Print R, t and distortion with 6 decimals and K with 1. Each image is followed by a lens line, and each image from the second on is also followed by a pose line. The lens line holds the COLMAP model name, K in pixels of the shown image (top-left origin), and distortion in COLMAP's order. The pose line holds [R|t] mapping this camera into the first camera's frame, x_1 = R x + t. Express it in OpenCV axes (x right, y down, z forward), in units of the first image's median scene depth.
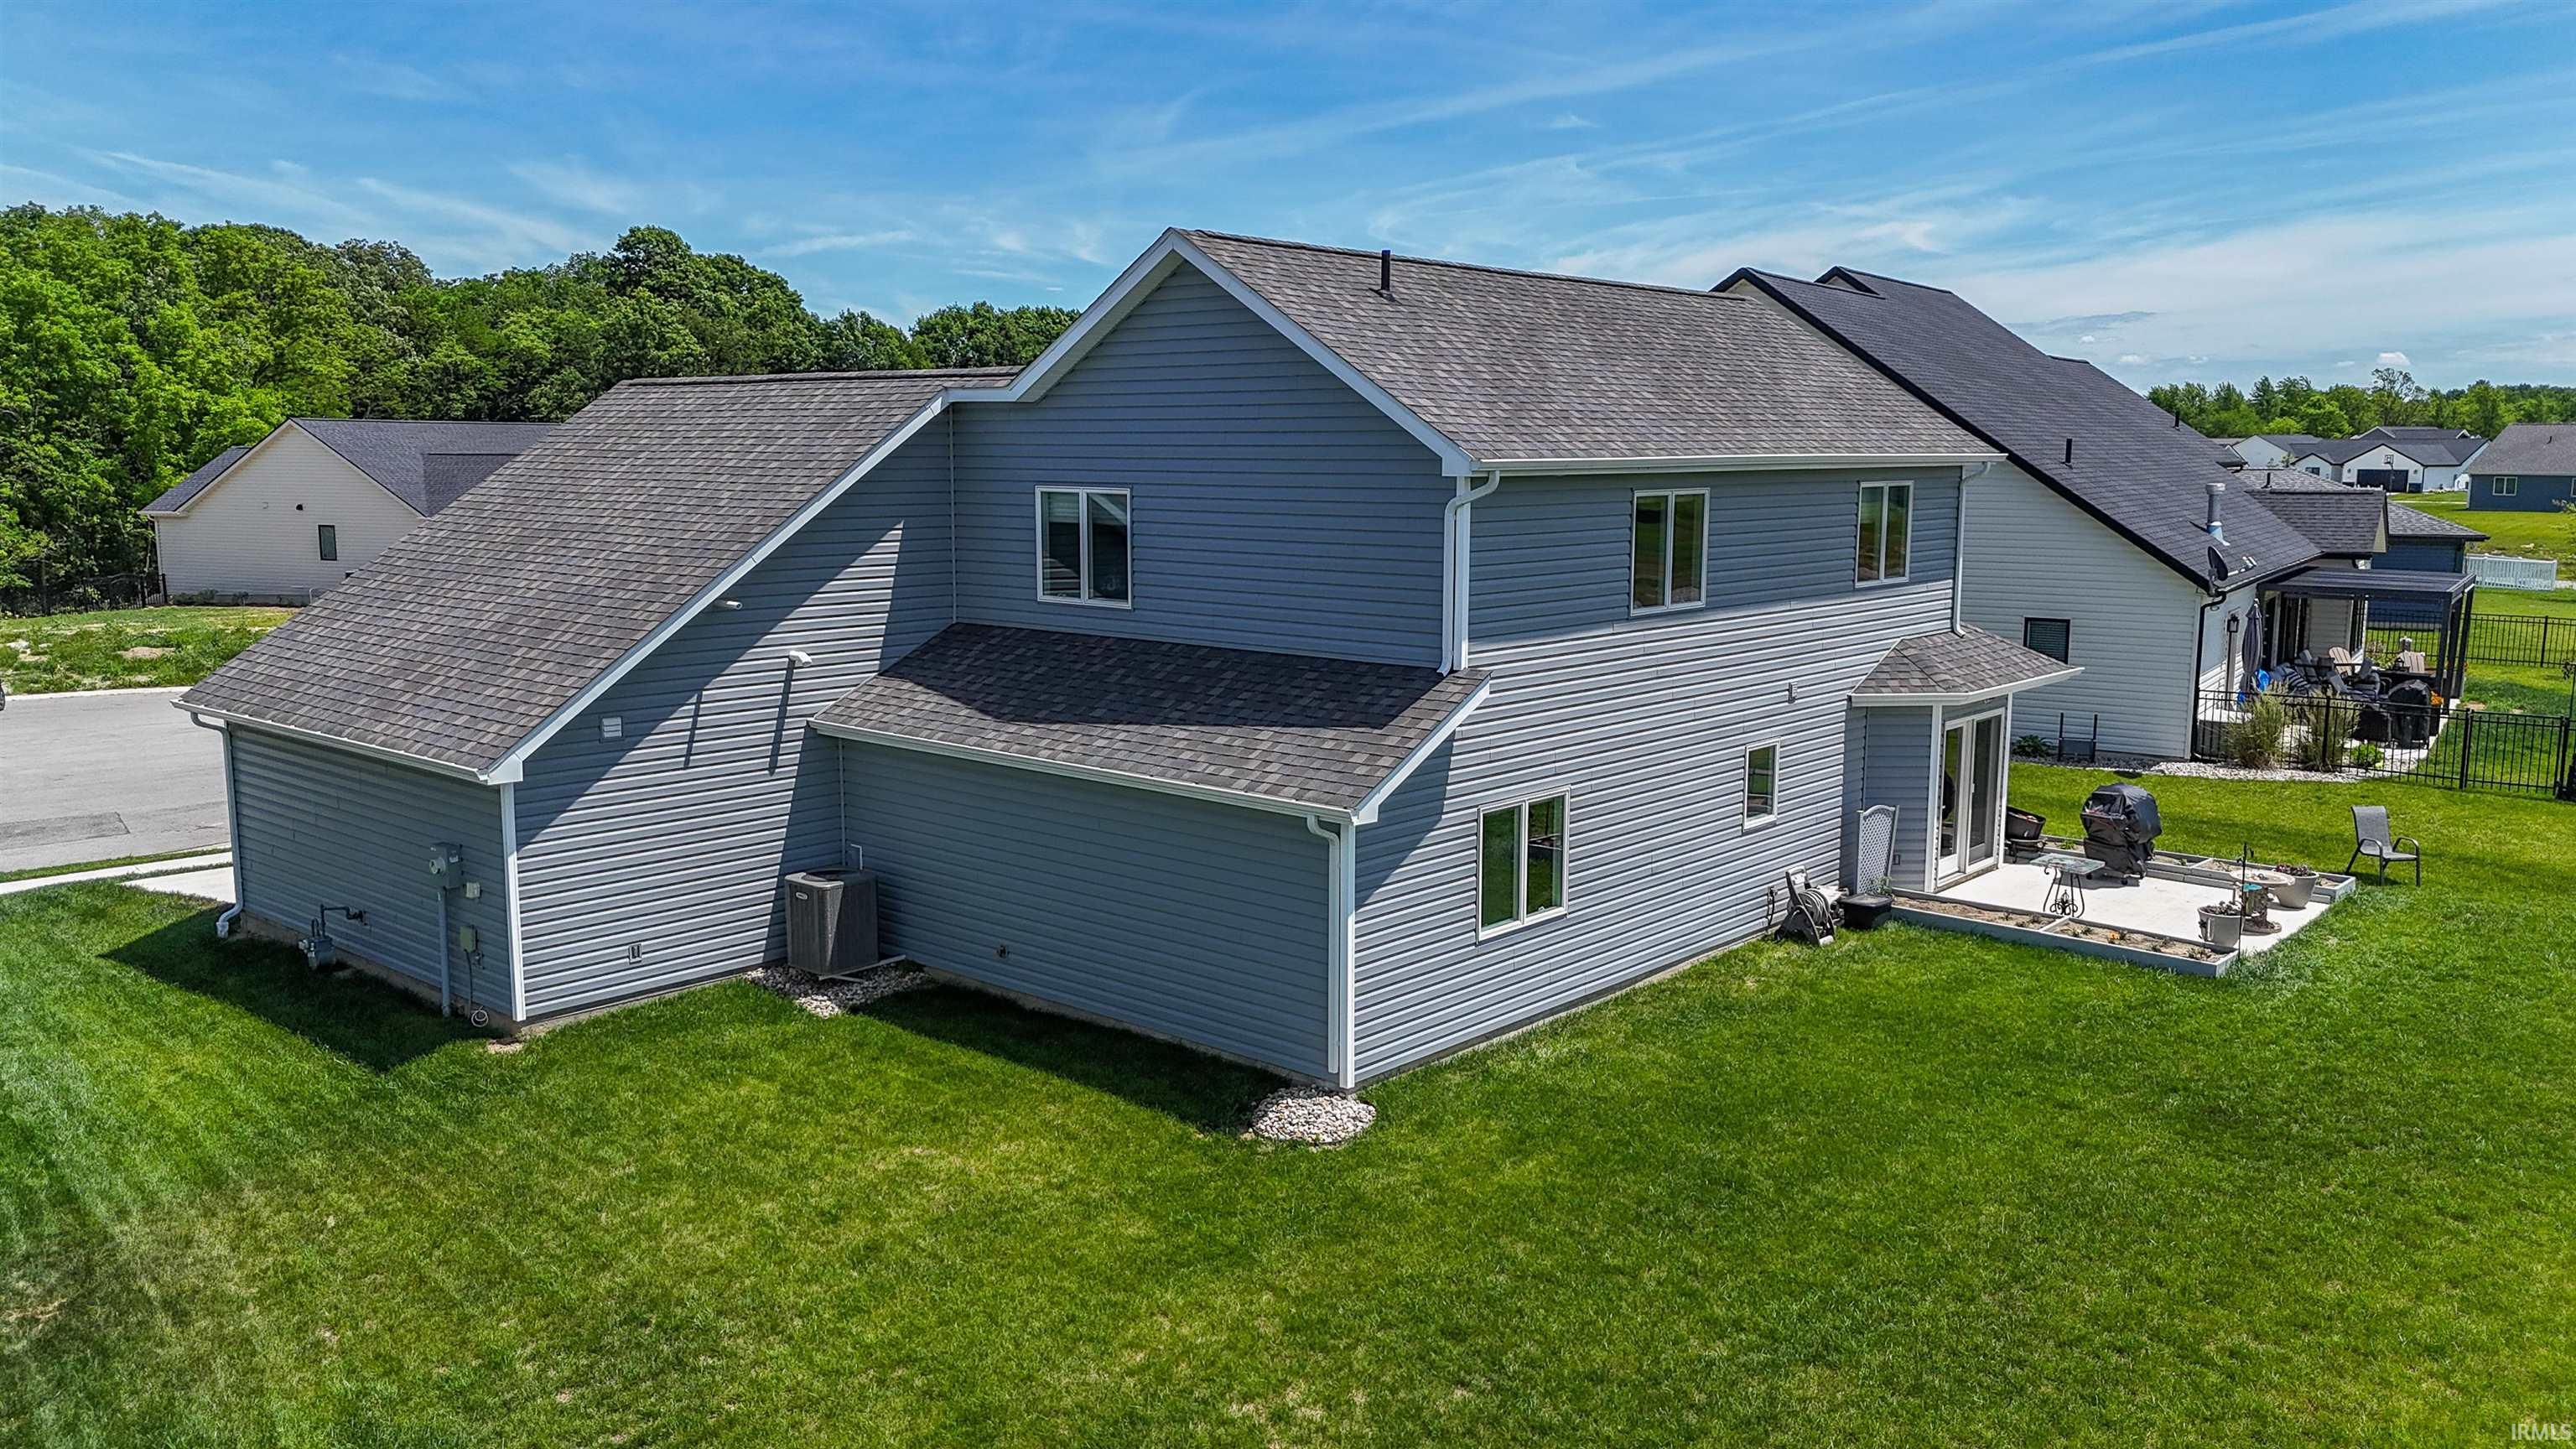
lens RADIAL K [[1920.5, 0, 1290.0], [0, 1920.5, 722.3], [0, 0, 1]] dist [0.041753, 0.000562]
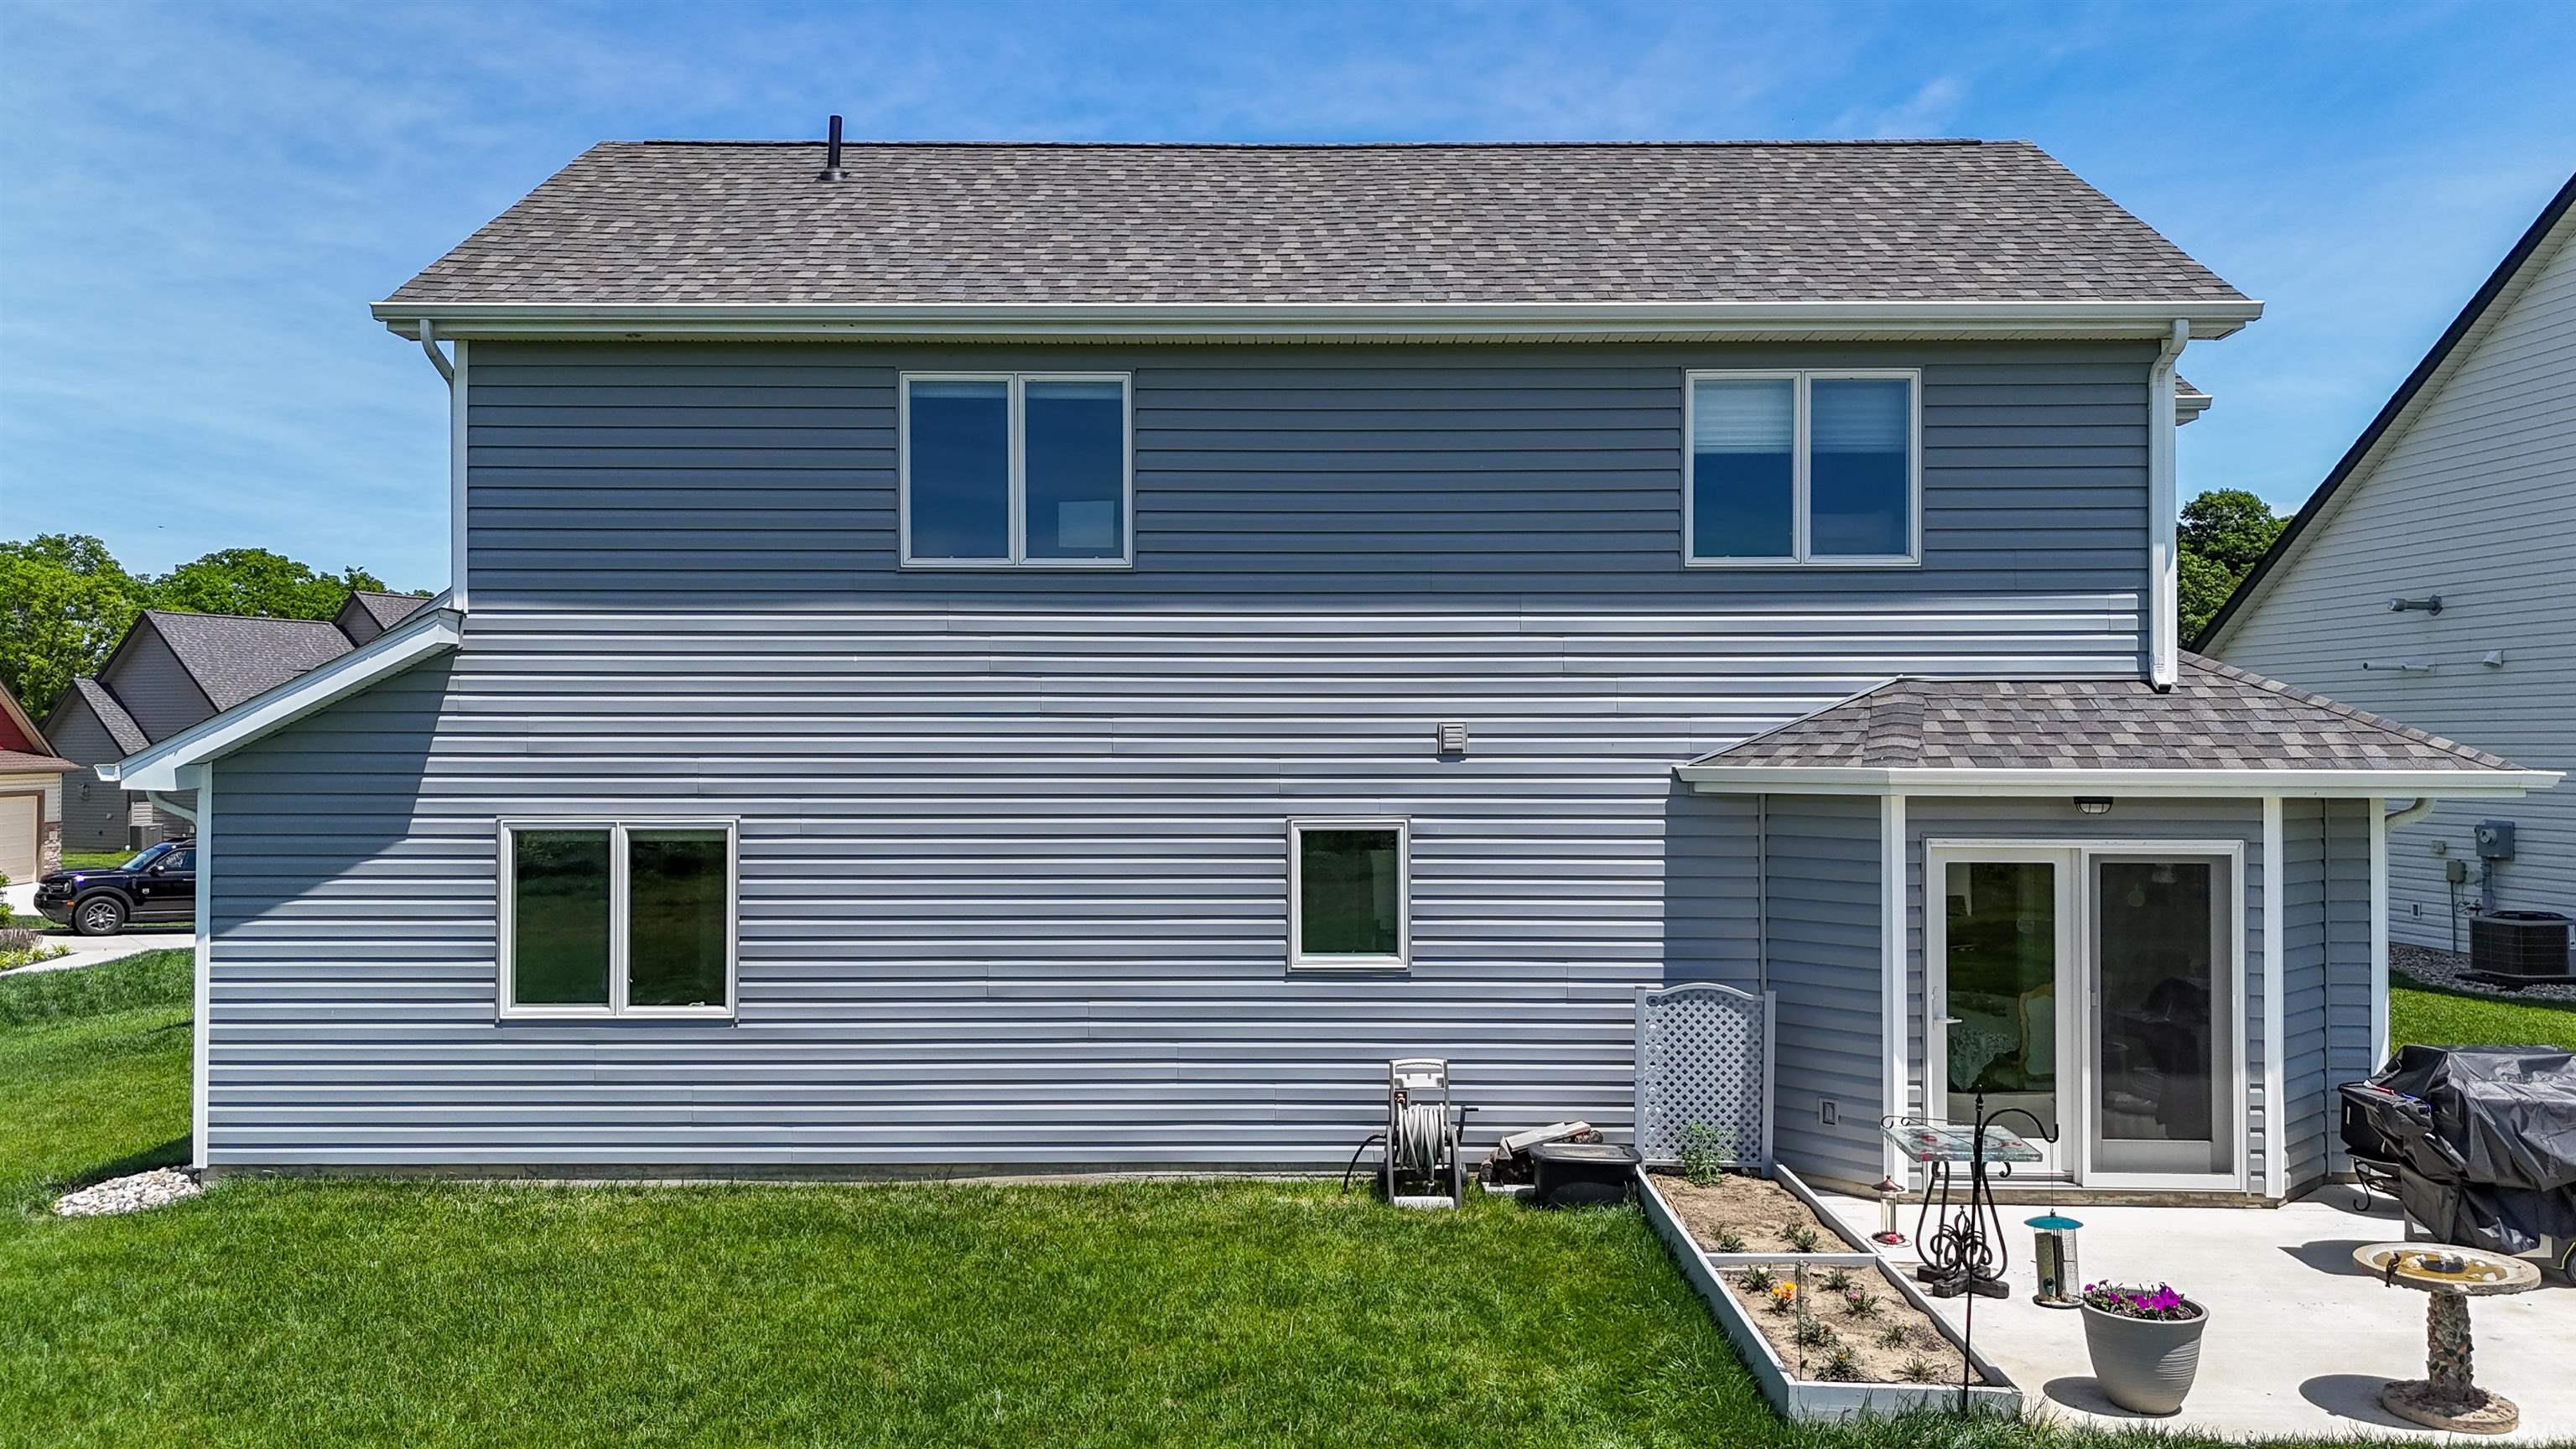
lens RADIAL K [[1920.5, 0, 1285.3], [0, 1920.5, 728.9], [0, 0, 1]] dist [0.041753, 0.000562]
pose [[0.655534, -0.009656, -0.755104, 0.711935], [-0.107373, 0.988567, -0.105856, 0.049341], [0.747493, 0.150470, 0.647003, 0.668810]]
